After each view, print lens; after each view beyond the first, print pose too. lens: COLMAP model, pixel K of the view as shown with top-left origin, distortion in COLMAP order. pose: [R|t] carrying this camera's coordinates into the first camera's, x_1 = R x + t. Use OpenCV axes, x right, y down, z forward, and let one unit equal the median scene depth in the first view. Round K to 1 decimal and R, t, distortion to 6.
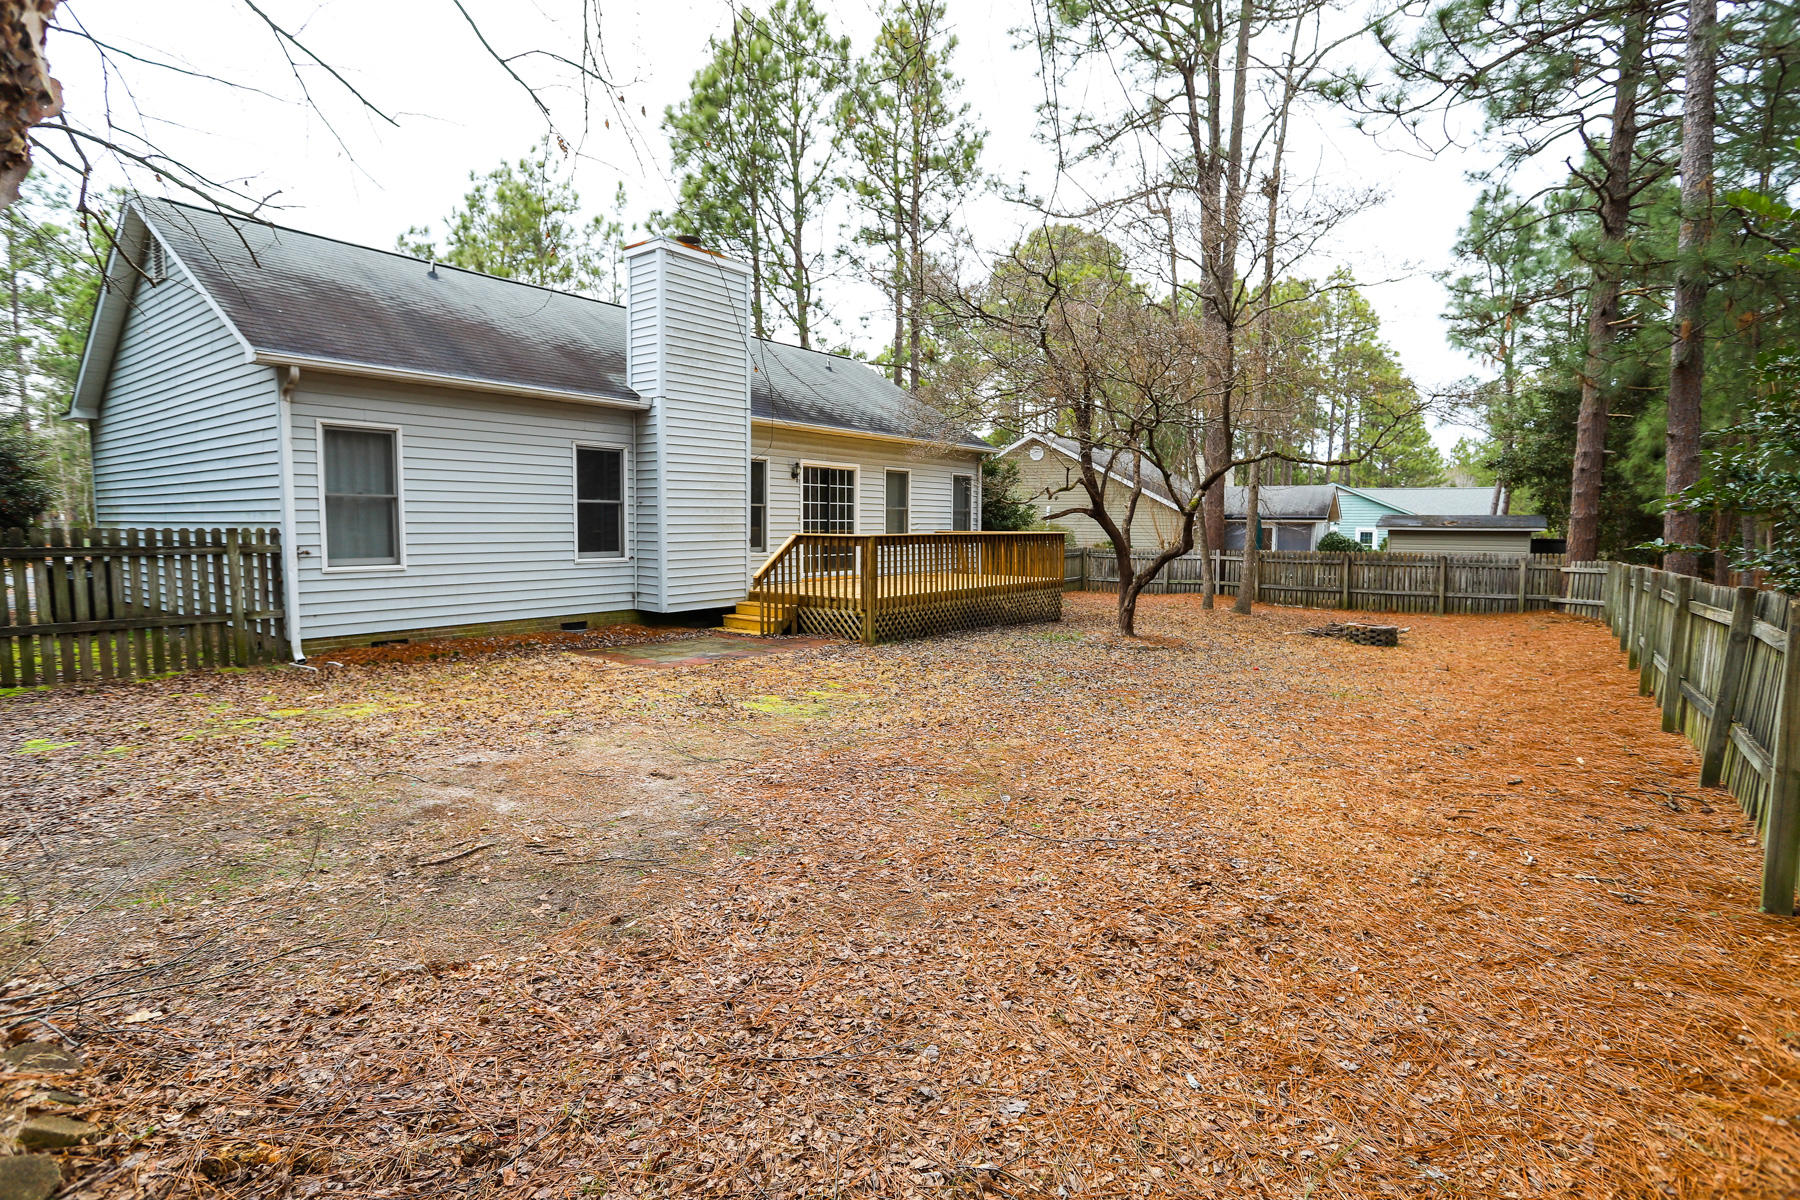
lens RADIAL K [[889.0, 0, 866.7], [0, 889.0, 591.6], [0, 0, 1]] dist [-0.001584, 0.000110]
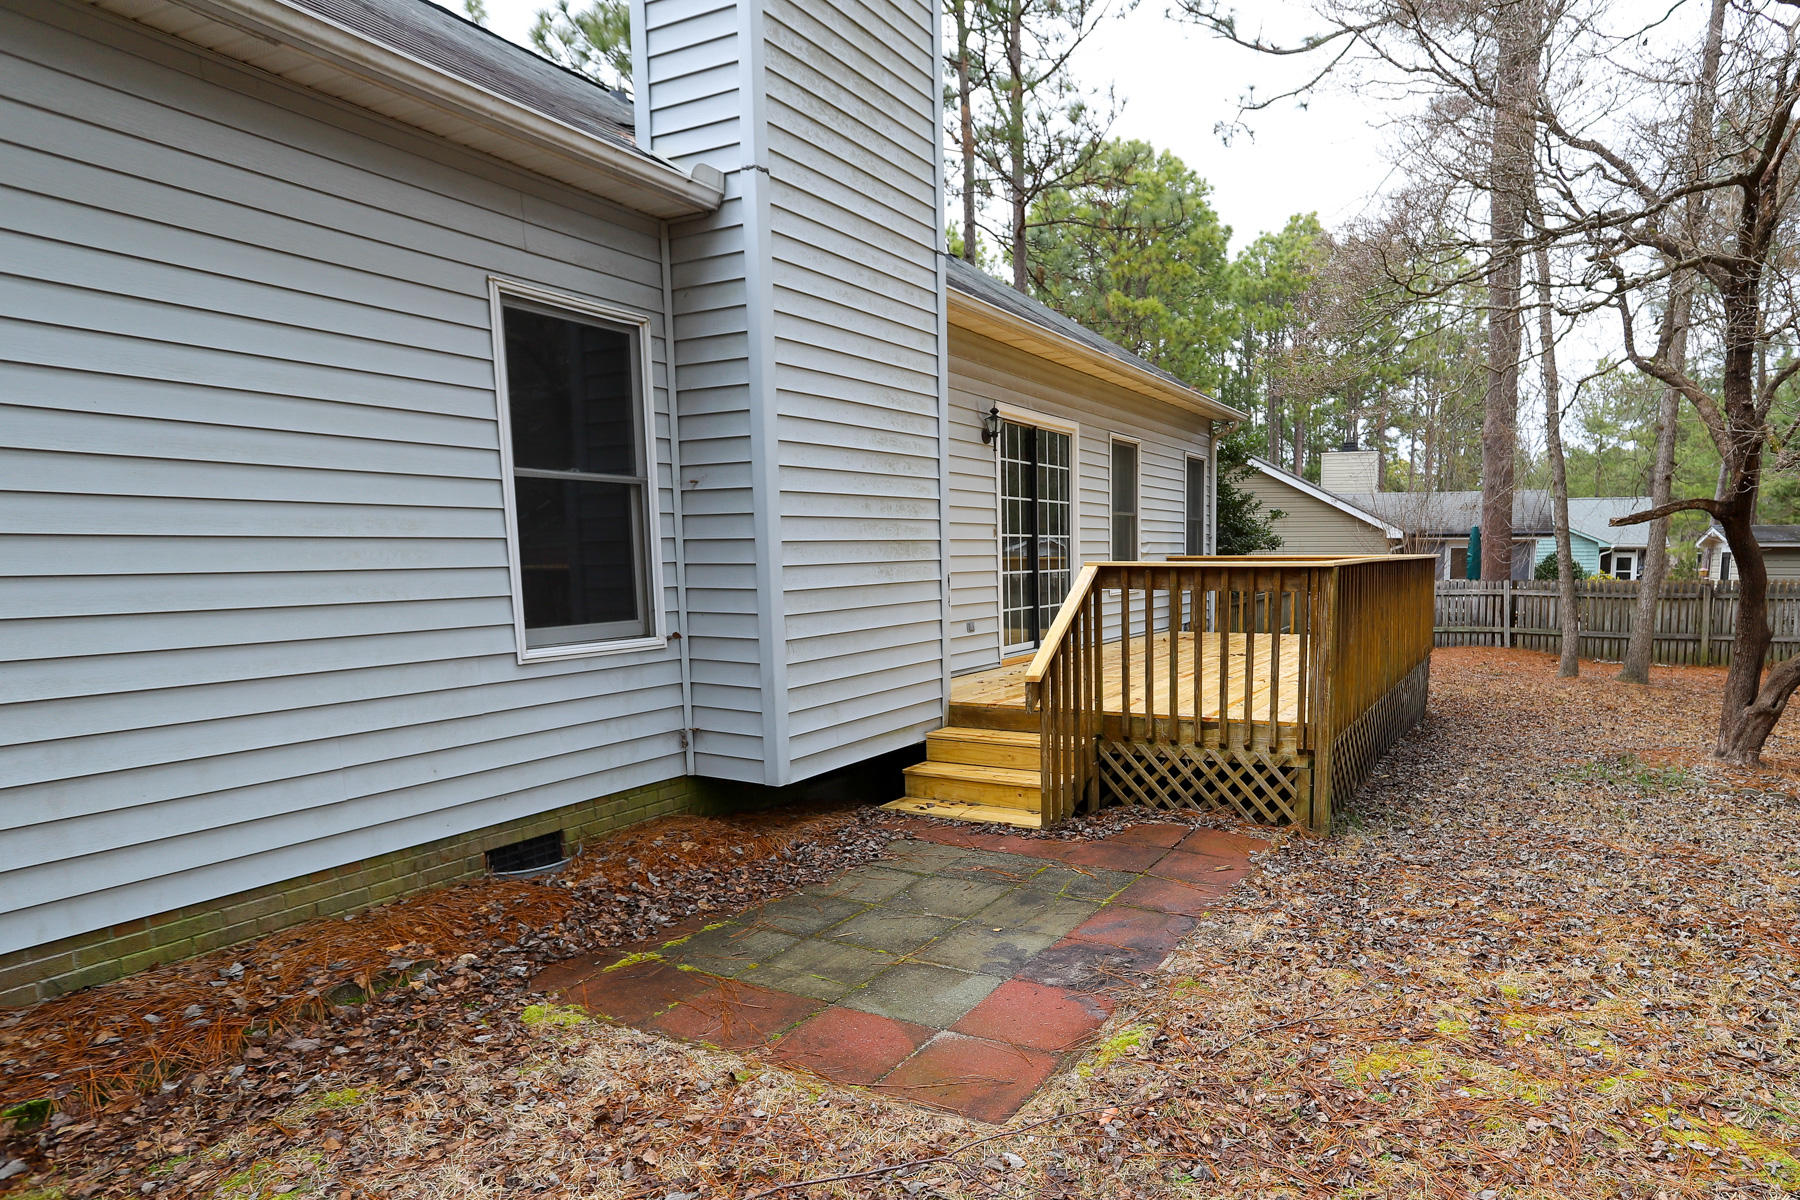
lens RADIAL K [[1068.3, 0, 1028.9], [0, 1068.3, 679.4], [0, 0, 1]] dist [0.028523, 0.001004]
pose [[0.977251, -0.042374, 0.207809, -0.217044], [0.034373, 0.998528, 0.041965, -0.034471], [-0.209281, -0.033867, 0.977269, 0.549226]]
